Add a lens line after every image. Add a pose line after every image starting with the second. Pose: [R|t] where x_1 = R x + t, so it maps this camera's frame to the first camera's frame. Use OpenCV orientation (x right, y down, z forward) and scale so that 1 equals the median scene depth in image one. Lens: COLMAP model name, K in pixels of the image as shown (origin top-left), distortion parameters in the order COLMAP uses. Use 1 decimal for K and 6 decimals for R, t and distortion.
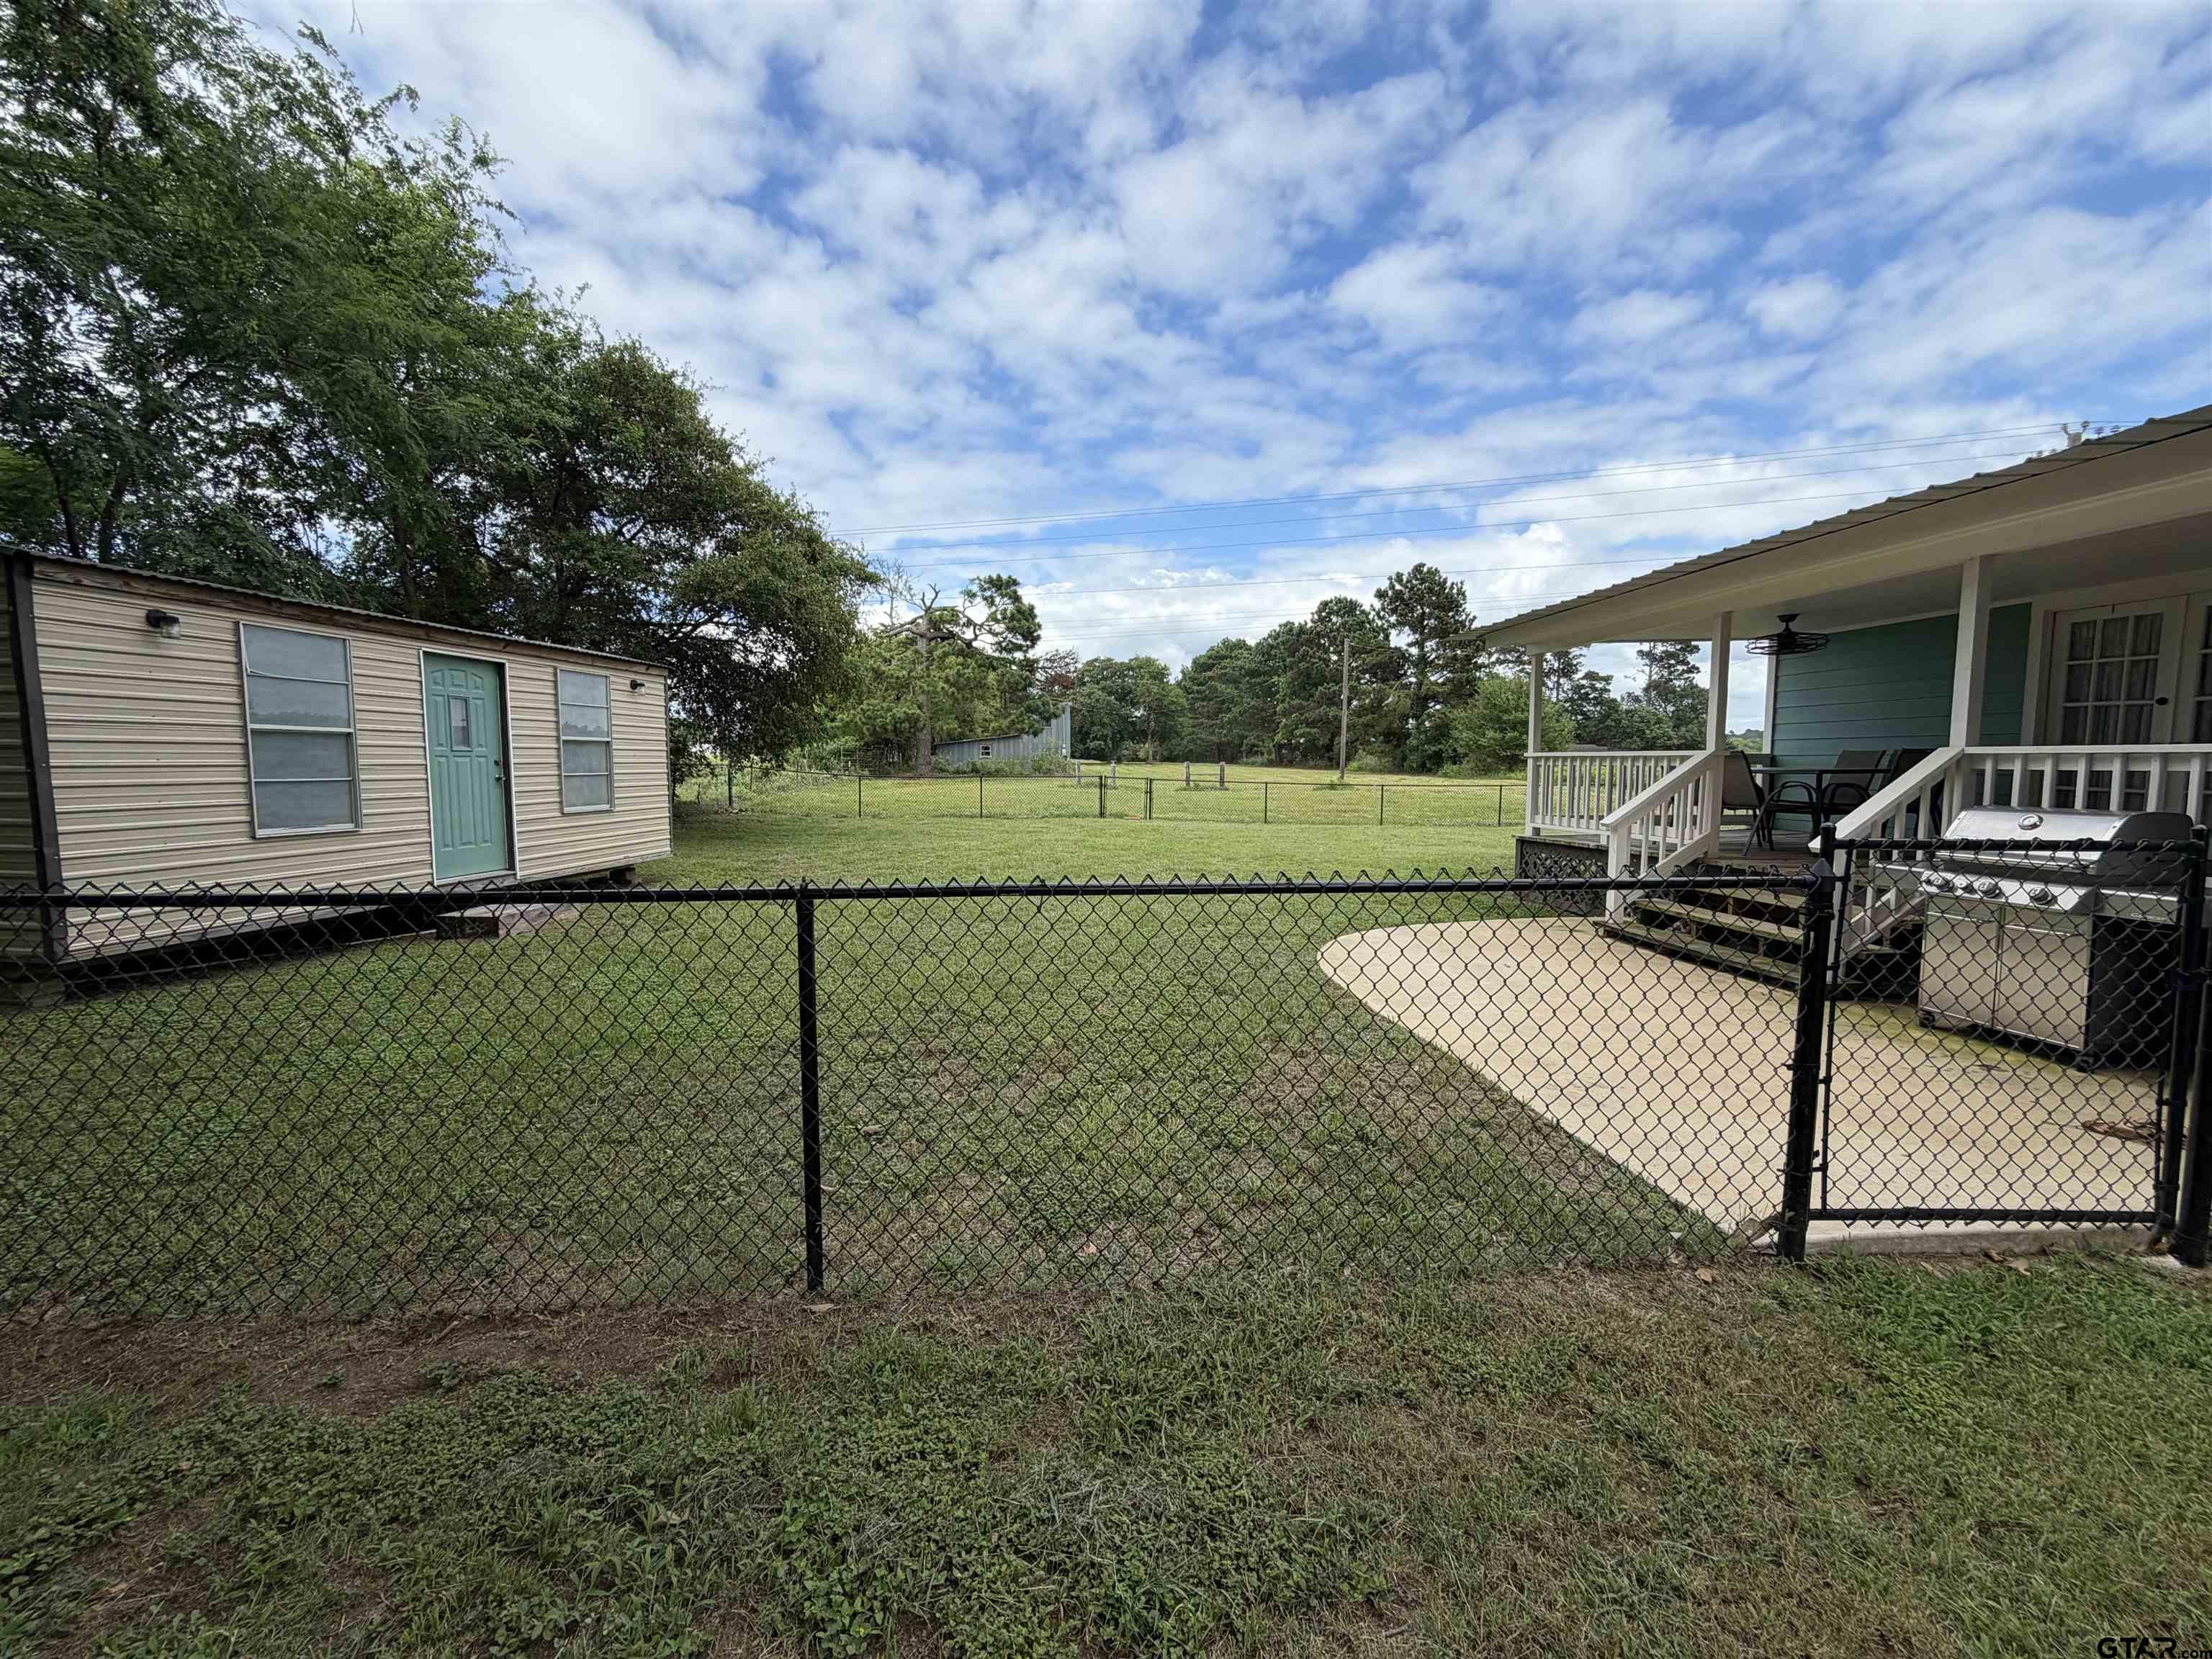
lens RADIAL K [[885.2, 0, 1094.4], [0, 885.2, 824.6], [0, 0, 1]] dist [-0.000867, 0.000289]
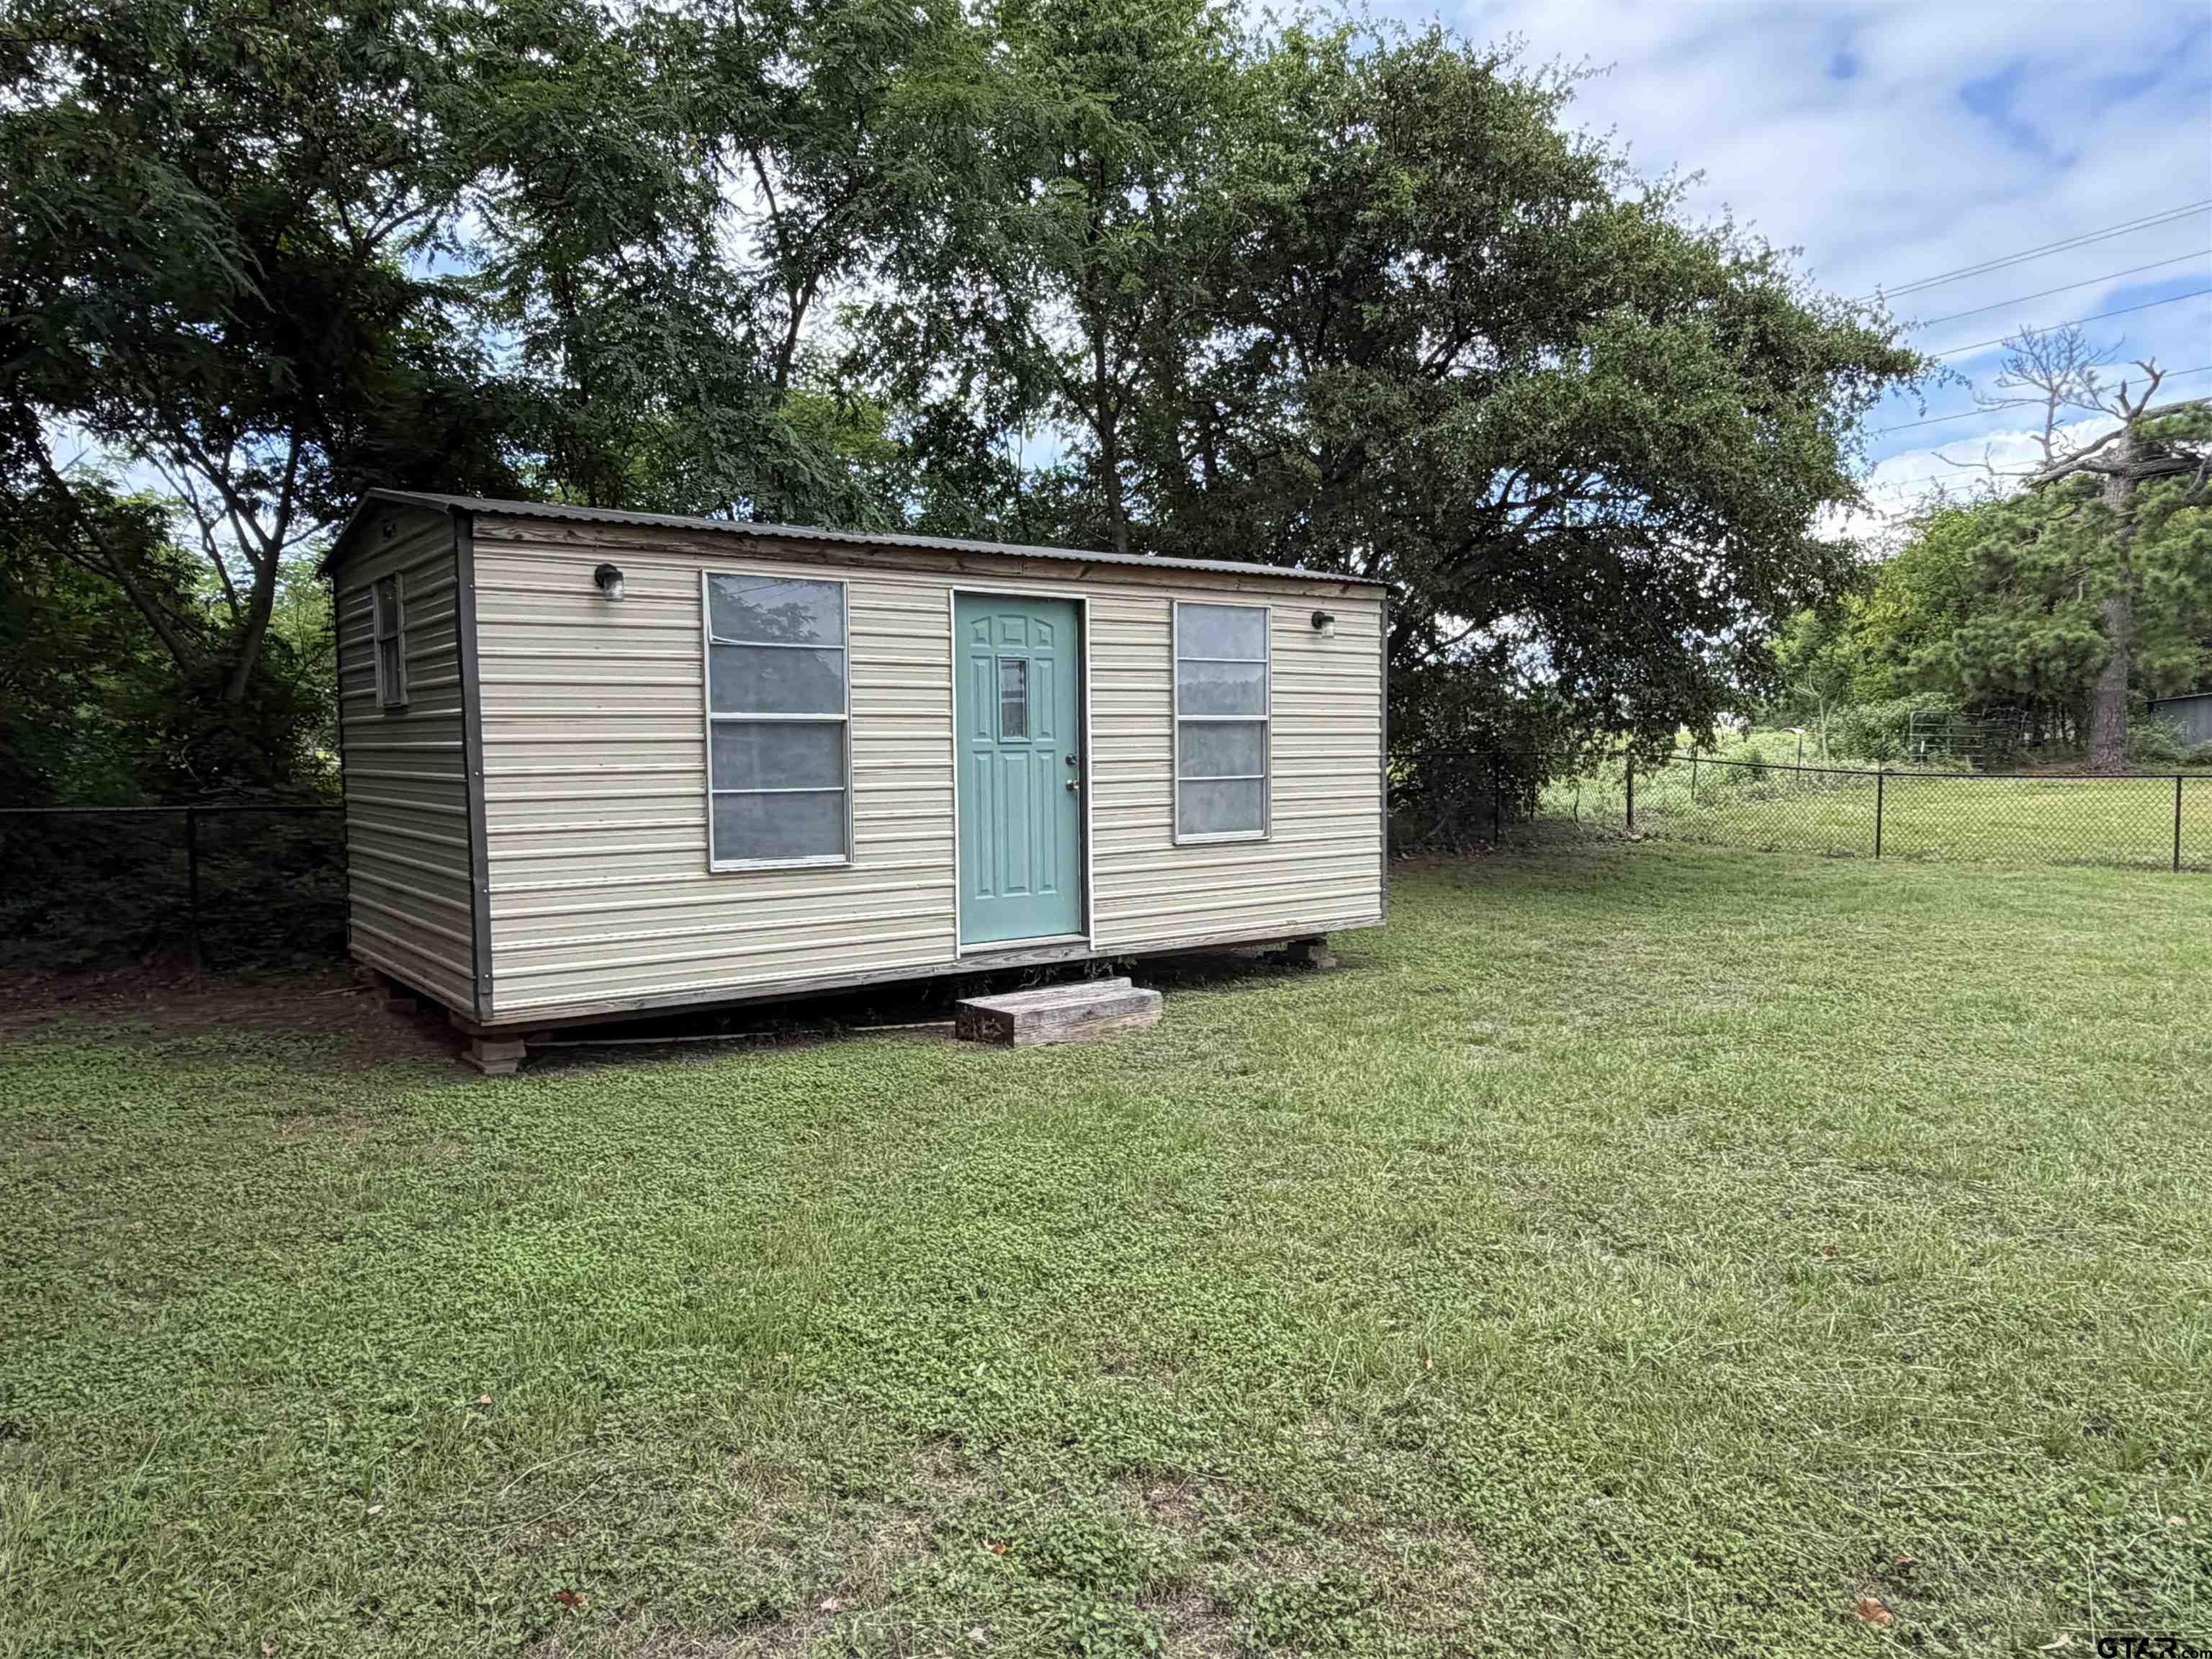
lens RADIAL K [[1483.8, 0, 1168.9], [0, 1483.8, 832.5], [0, 0, 1]] dist [0.009635, 0.005752]
pose [[0.697476, 0.032896, -0.715852, 0.121043], [-0.038809, 0.999214, 0.008105, -0.030495], [0.715556, 0.022129, 0.698205, 0.318928]]
